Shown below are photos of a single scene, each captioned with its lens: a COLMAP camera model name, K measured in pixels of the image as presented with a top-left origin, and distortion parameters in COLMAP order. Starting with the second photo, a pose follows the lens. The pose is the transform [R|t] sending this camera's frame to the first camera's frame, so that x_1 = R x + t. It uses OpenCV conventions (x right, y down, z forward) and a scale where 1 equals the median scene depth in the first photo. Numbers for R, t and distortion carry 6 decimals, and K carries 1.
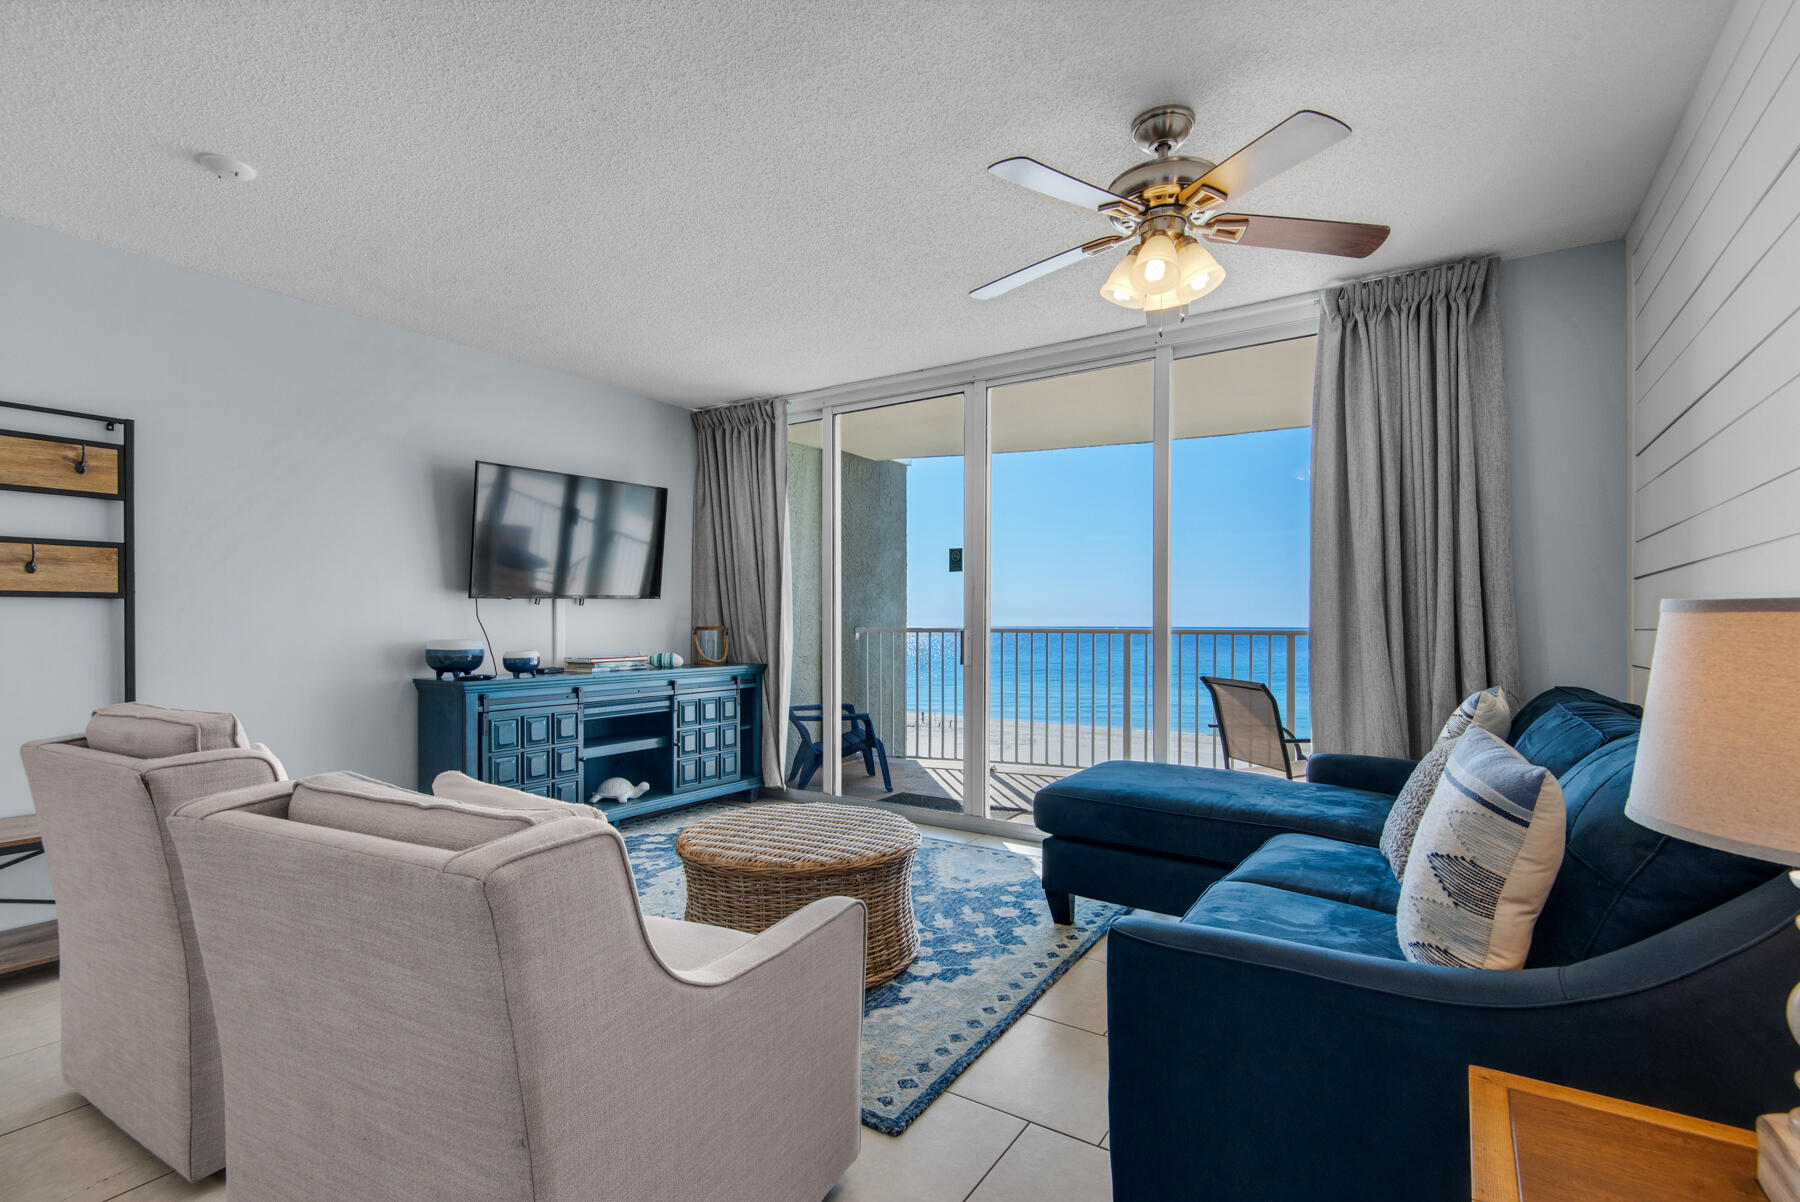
lens RADIAL K [[829.0, 0, 888.1], [0, 829.0, 633.1], [0, 0, 1]] dist [0.030273, -0.002822]
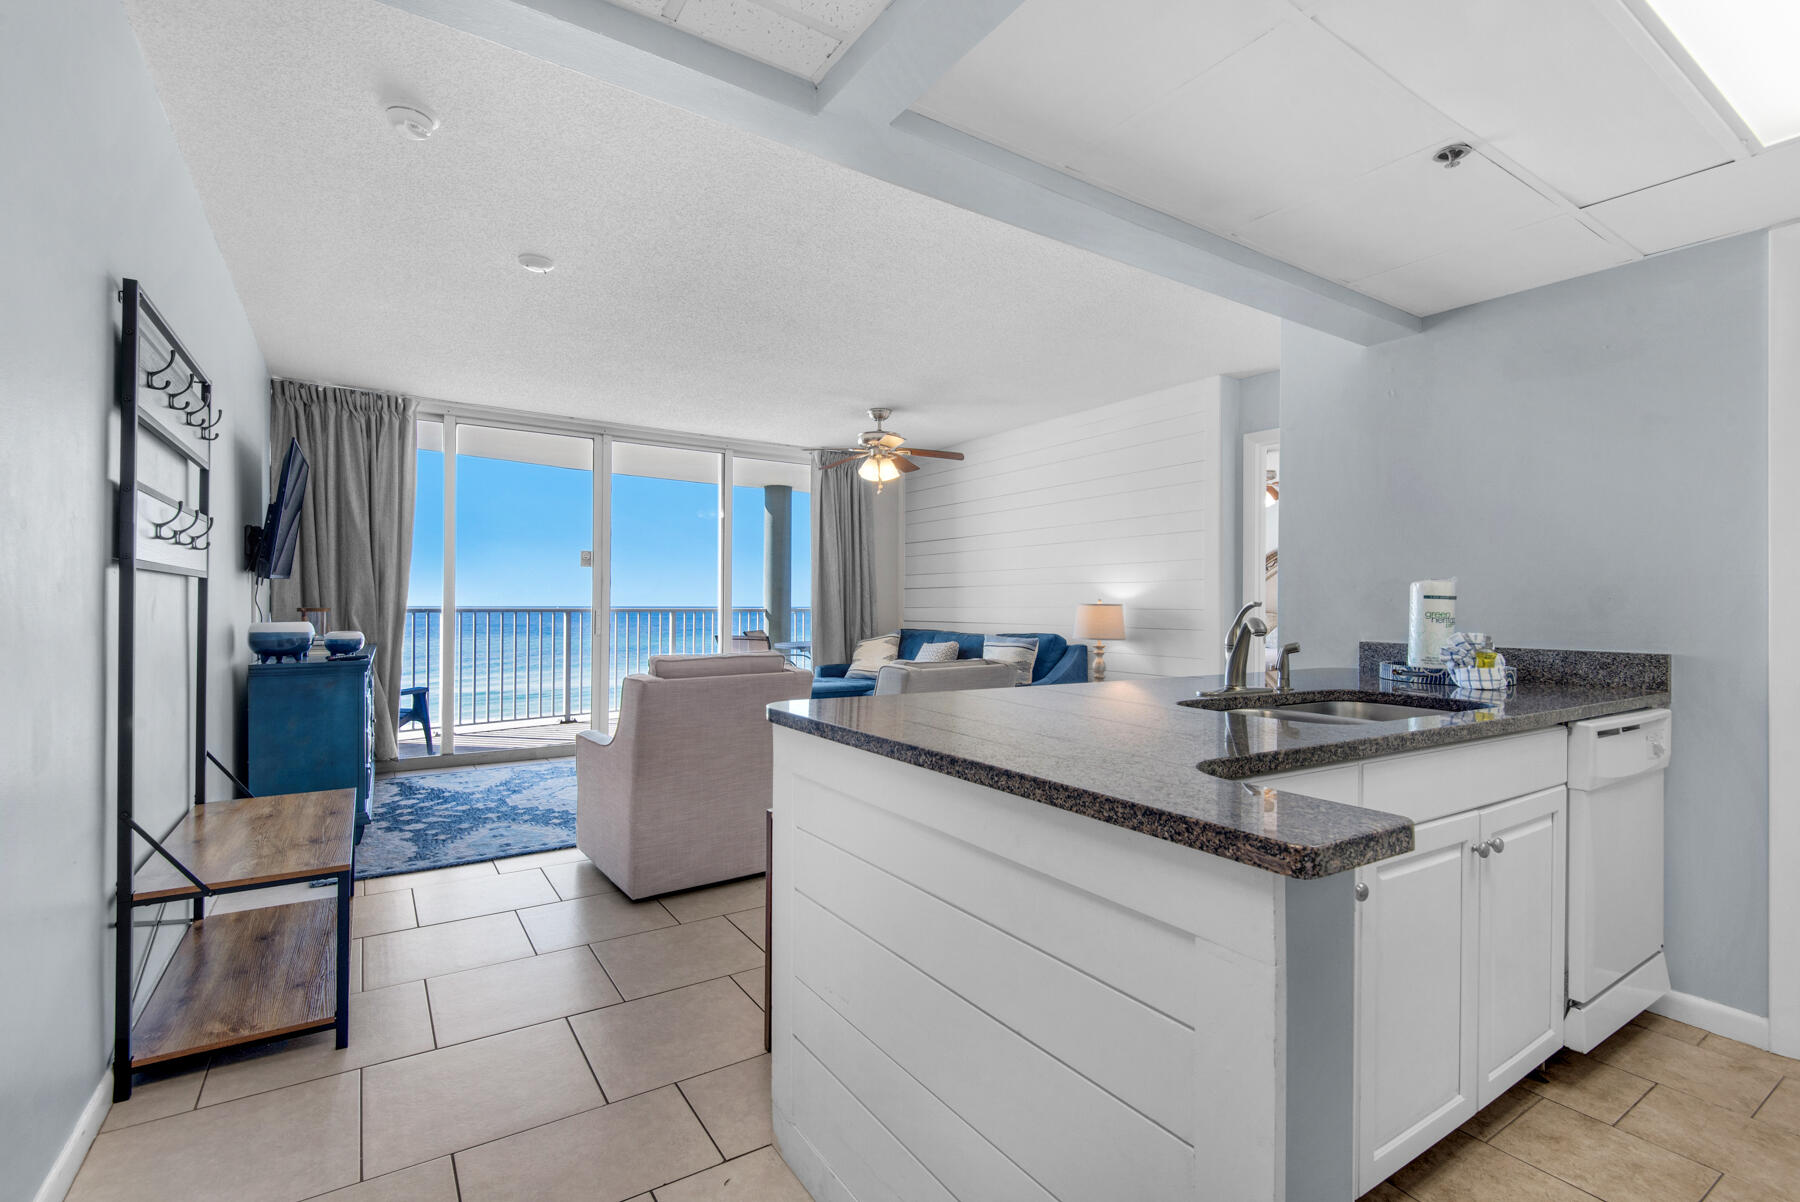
lens RADIAL K [[829.0, 0, 895.3], [0, 829.0, 598.7], [0, 0, 1]] dist [0.030273, -0.002822]
pose [[0.391595, 0.006601, 0.920114, -1.127041], [0.007122, 0.999923, -0.010205, -0.004624], [-0.920110, 0.010550, 0.391517, -0.019050]]
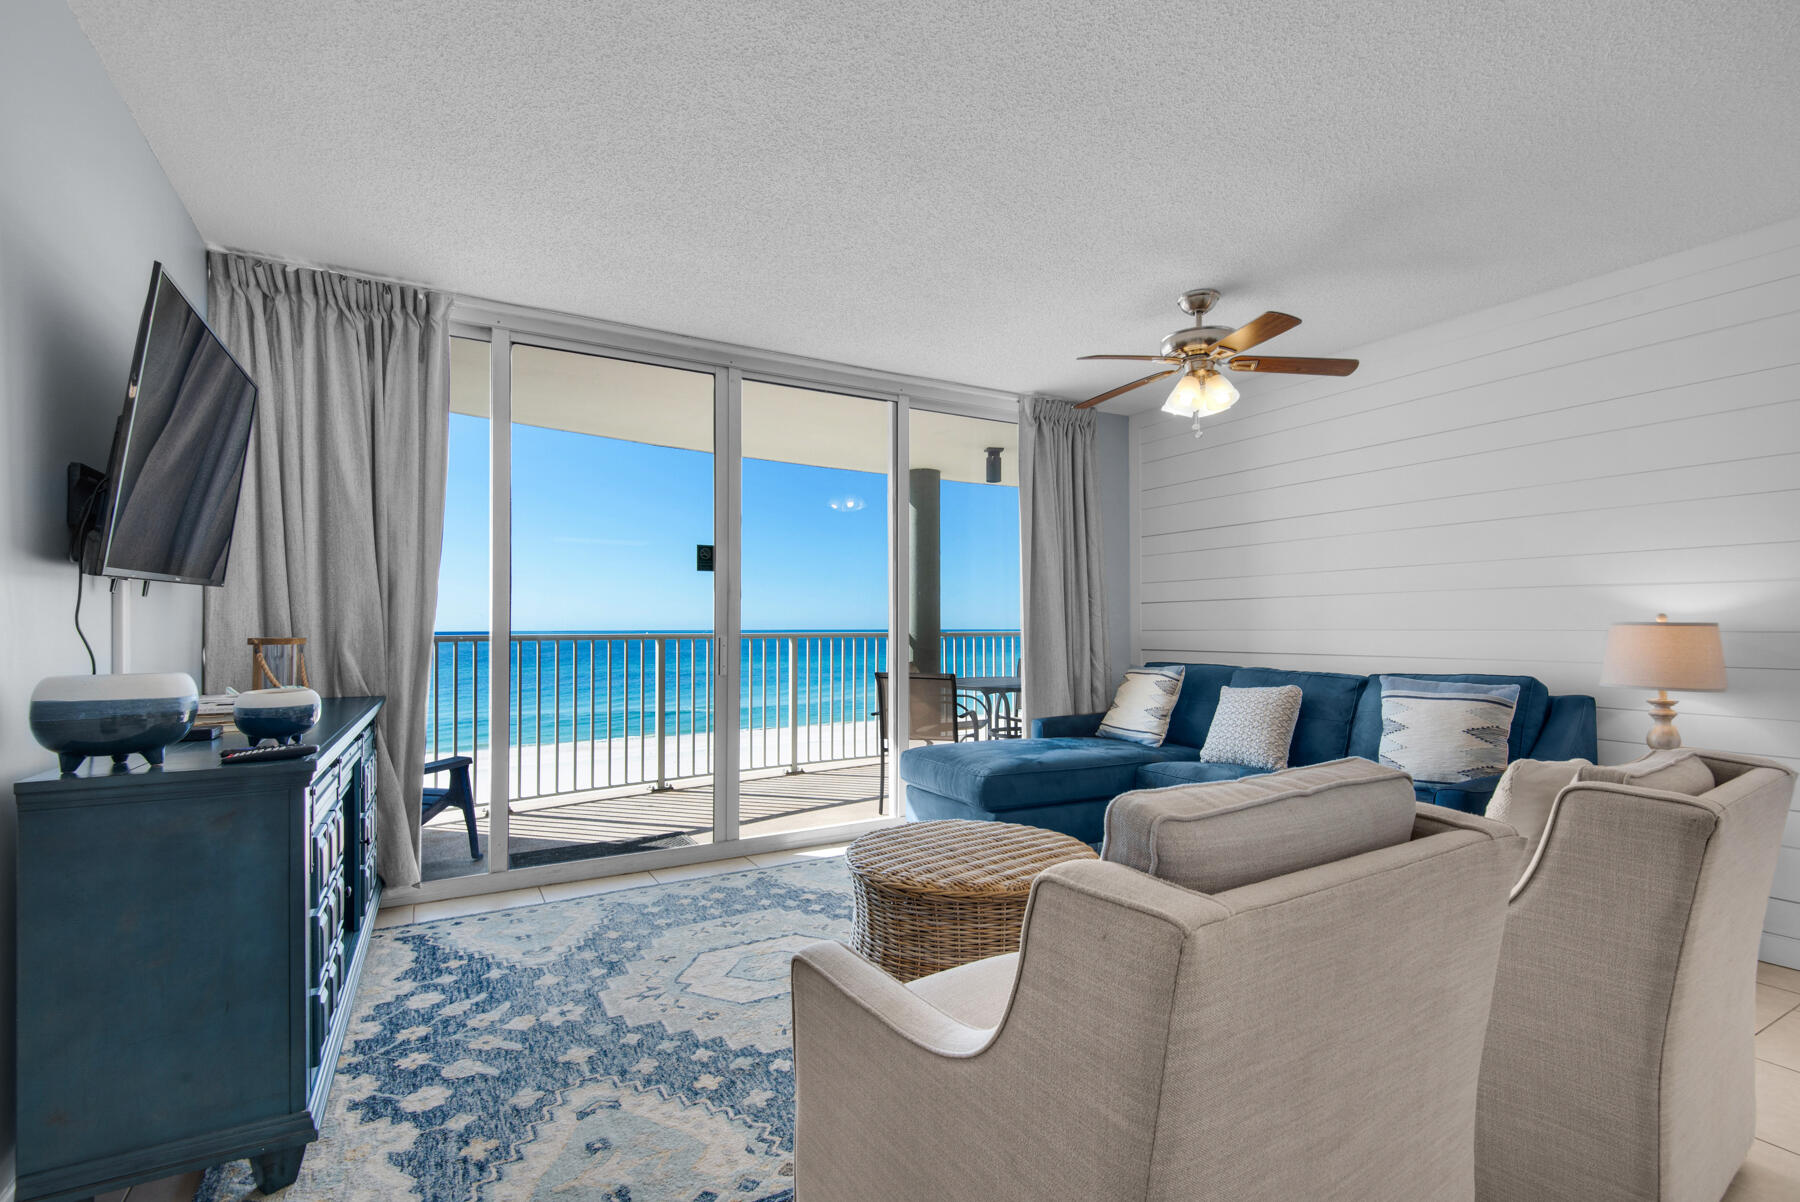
lens RADIAL K [[829.0, 0, 885.1], [0, 829.0, 614.1], [0, 0, 1]] dist [0.030273, -0.002822]
pose [[0.452205, 0.010482, 0.891853, -0.718665], [0.014390, 0.999715, -0.019046, -0.008883], [-0.891798, 0.021446, 0.451925, 0.475129]]
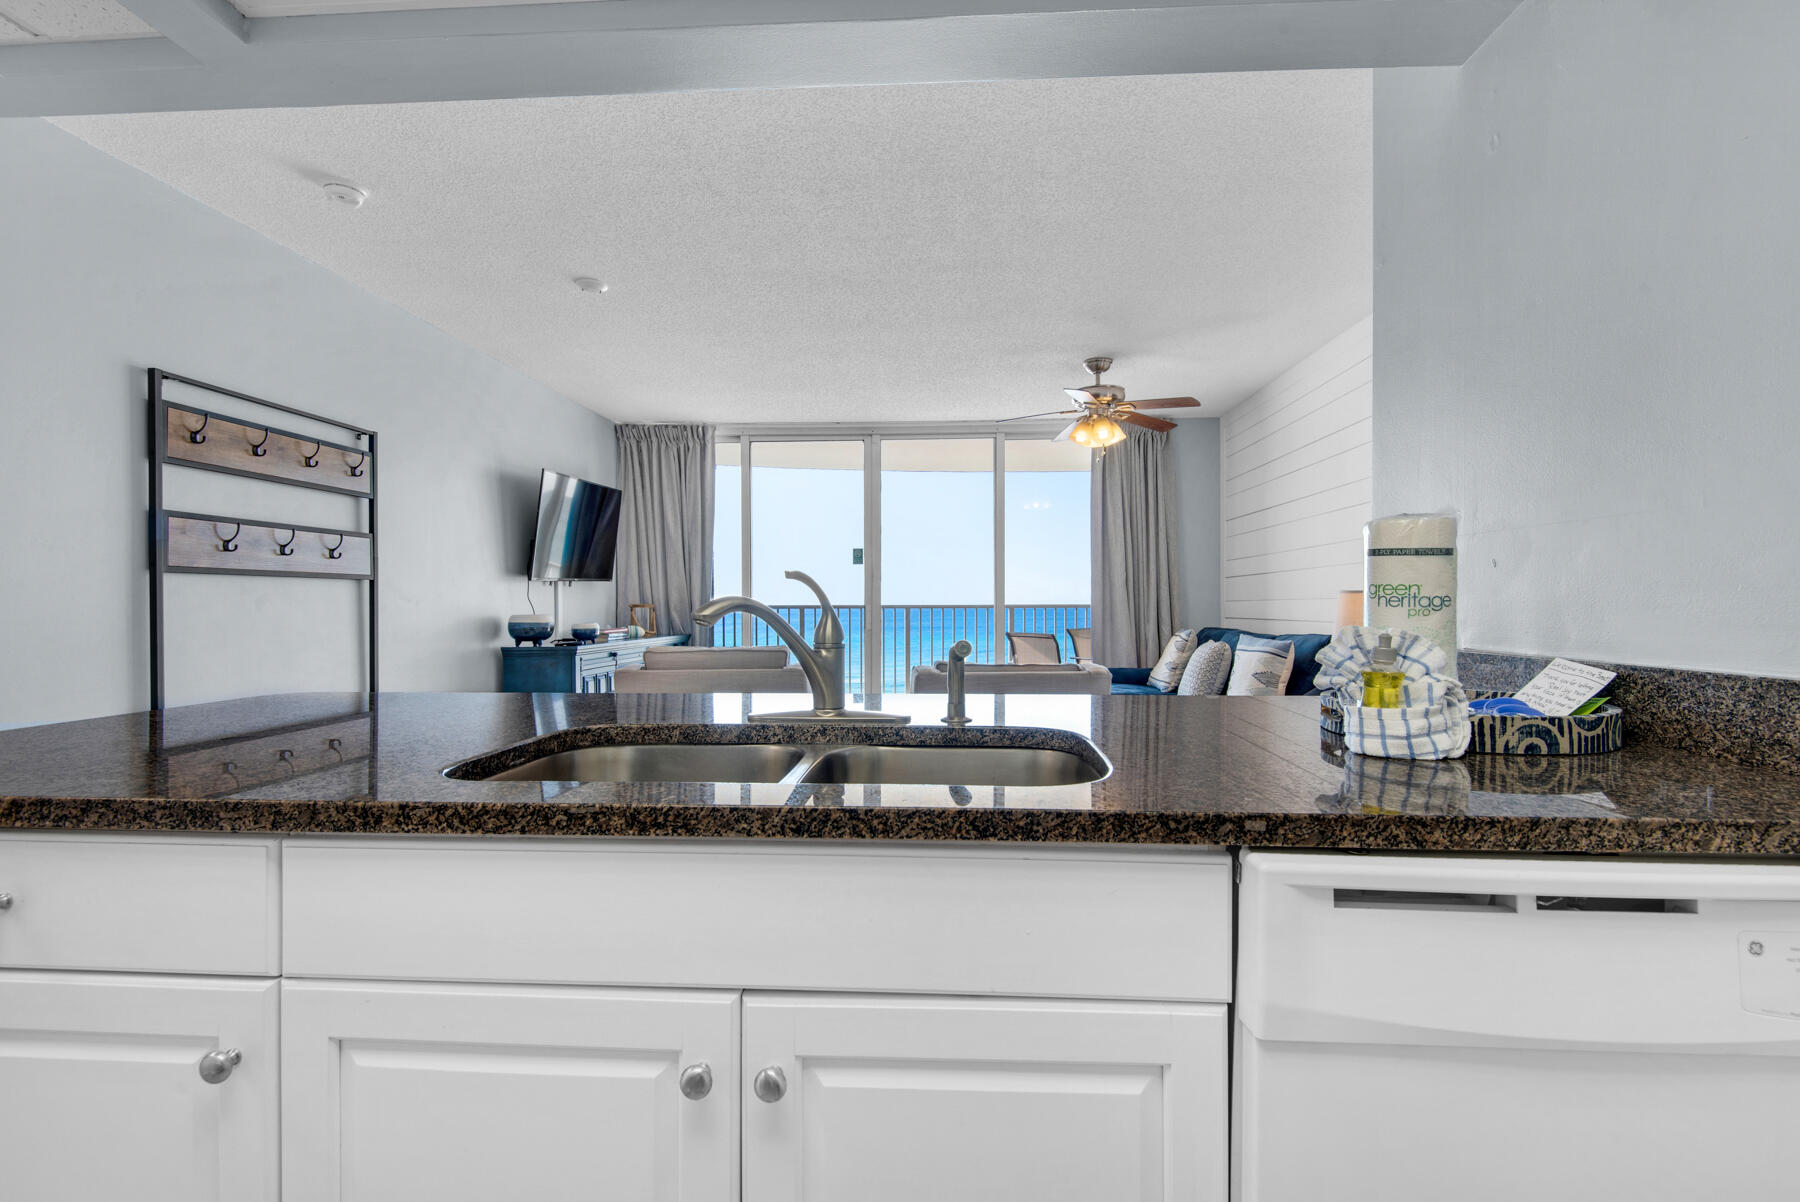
lens RADIAL K [[829.0, 0, 890.5], [0, 829.0, 623.4], [0, 0, 1]] dist [0.030273, -0.002822]
pose [[0.866465, -0.015700, 0.498991, -0.671768], [0.010371, 0.999856, 0.013450, 0.010413], [-0.499130, -0.006479, 0.866503, -0.319515]]
